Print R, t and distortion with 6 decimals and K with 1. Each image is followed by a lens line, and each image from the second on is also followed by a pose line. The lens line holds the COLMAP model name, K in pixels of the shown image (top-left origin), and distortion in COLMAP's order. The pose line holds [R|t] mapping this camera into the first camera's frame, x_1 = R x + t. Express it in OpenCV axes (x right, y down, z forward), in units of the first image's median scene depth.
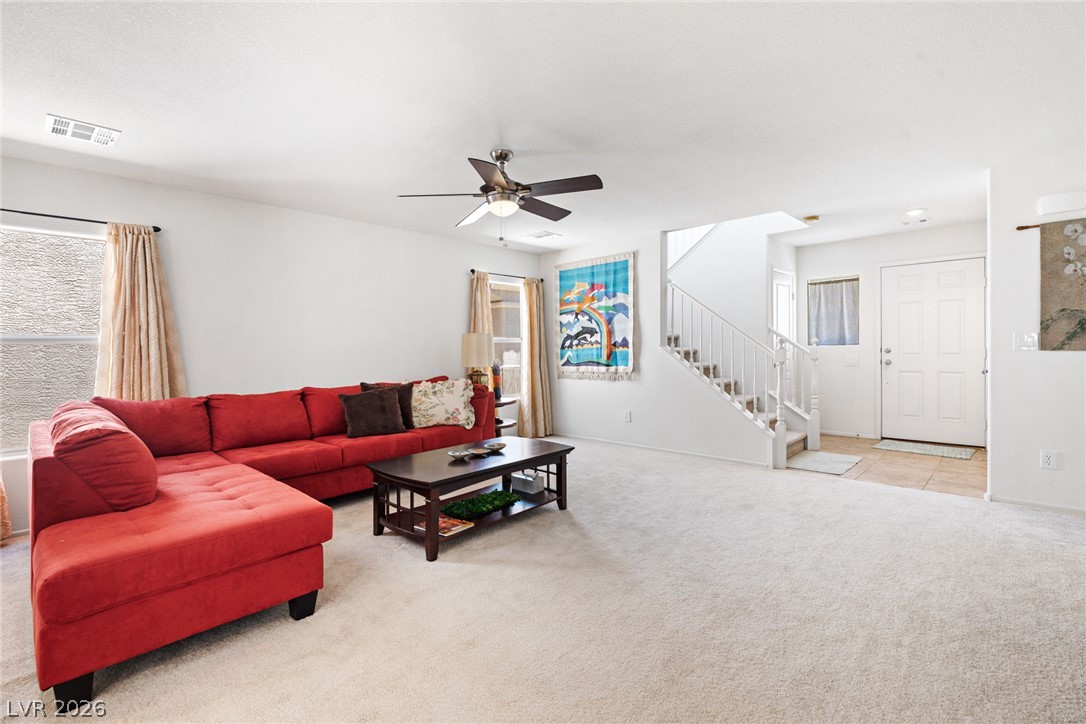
lens RADIAL K [[487.3, 0, 538.6], [0, 487.3, 356.1], [0, 0, 1]] dist [0.009459, 0.000282]
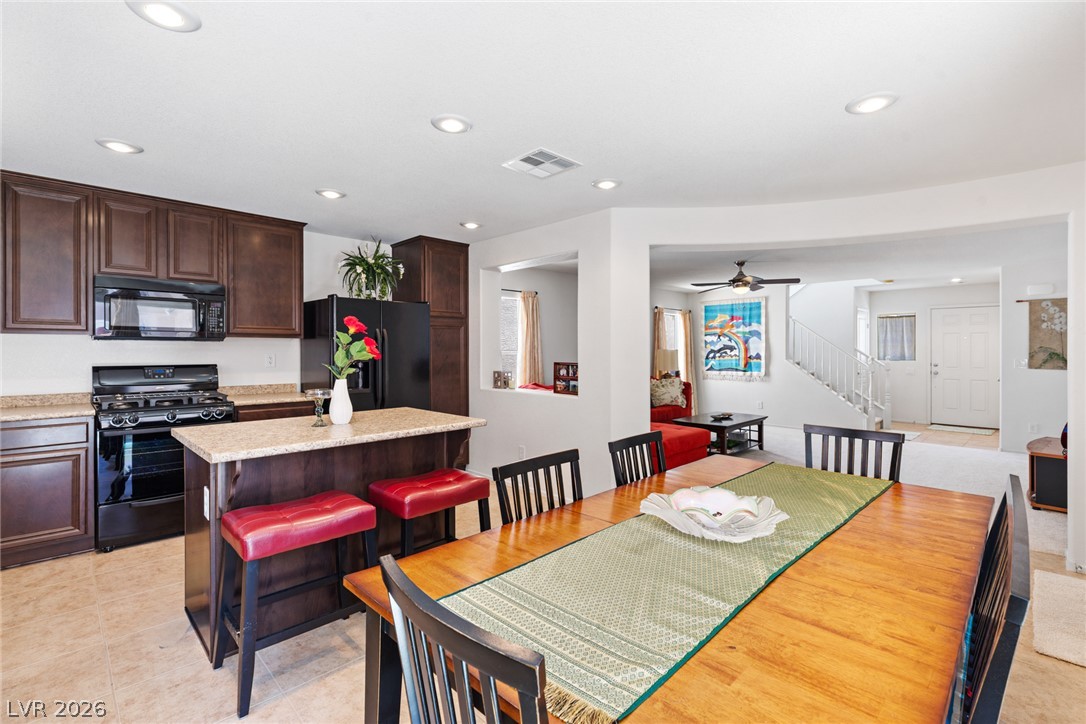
lens RADIAL K [[486.2, 0, 541.6], [0, 486.2, 350.7], [0, 0, 1]] dist [0.004976, -0.000153]
pose [[0.999337, 0.018890, -0.031110, -0.437185], [-0.019356, 0.999704, -0.014759, -0.009556], [0.030822, 0.015351, 0.999407, -0.517630]]
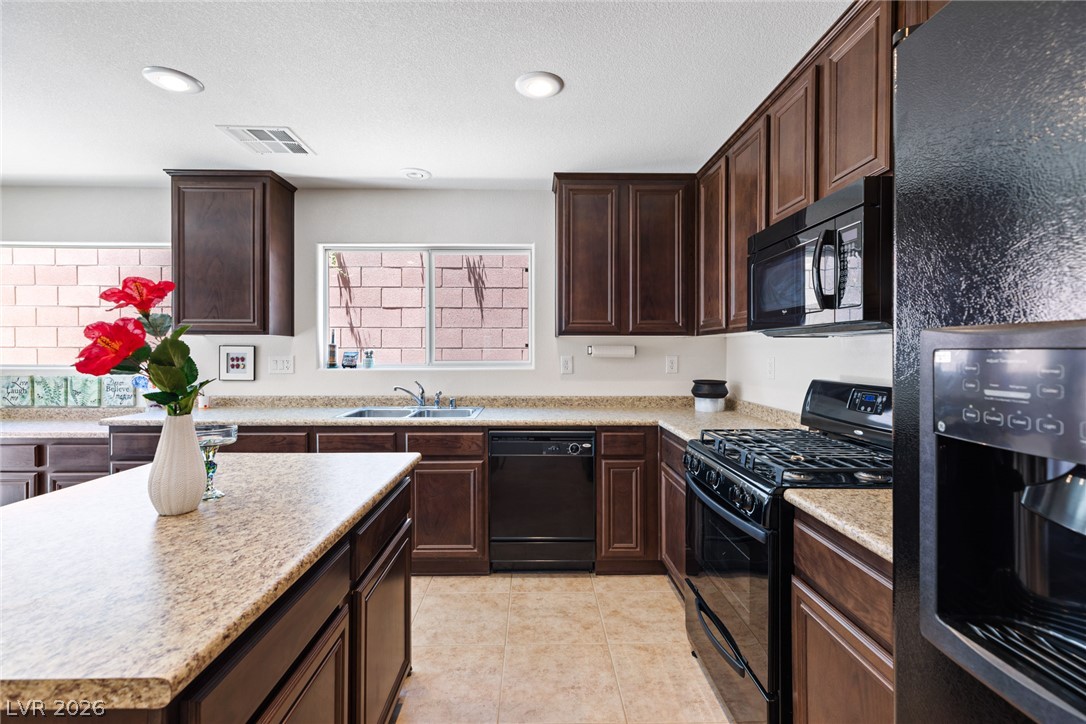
lens RADIAL K [[486.2, 0, 541.6], [0, 486.2, 350.7], [0, 0, 1]] dist [0.004976, -0.000153]
pose [[-0.717854, 0.014821, -0.696036, -0.595109], [-0.003703, 0.999678, 0.025106, -0.018492], [0.696184, 0.020600, -0.717568, 0.160257]]
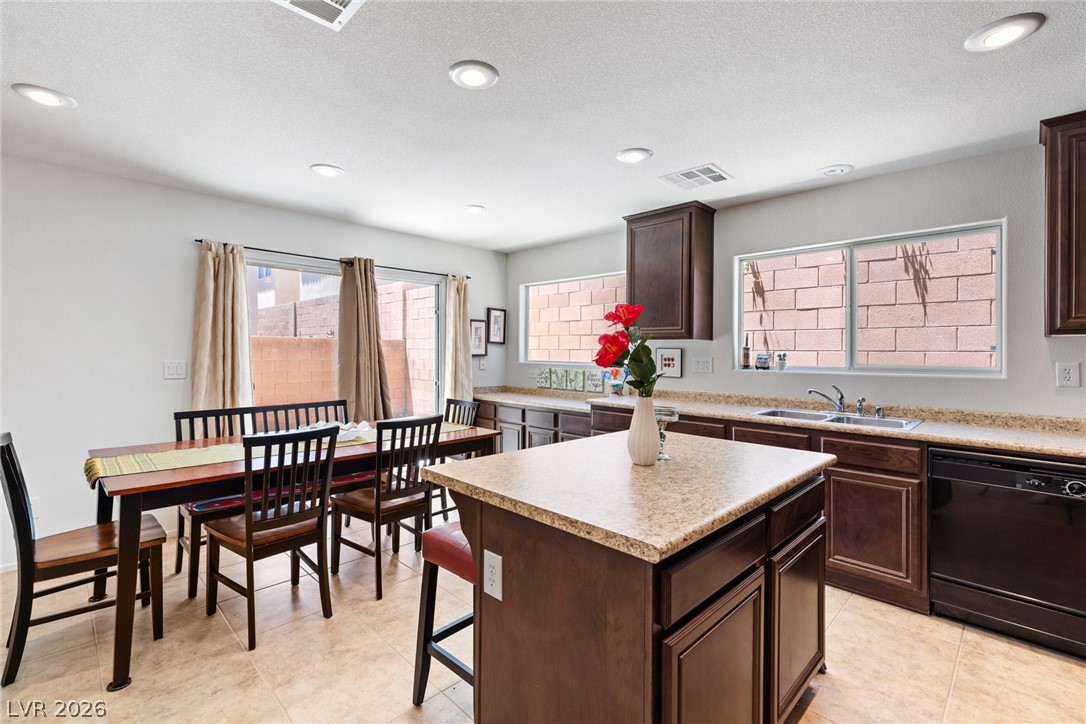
lens RADIAL K [[486.2, 0, 541.6], [0, 486.2, 350.7], [0, 0, 1]] dist [0.004976, -0.000153]
pose [[-0.999558, 0.008196, 0.028568, -0.575181], [0.008723, 0.999793, 0.018356, -0.019724], [-0.028412, 0.018597, -0.999423, 0.201910]]
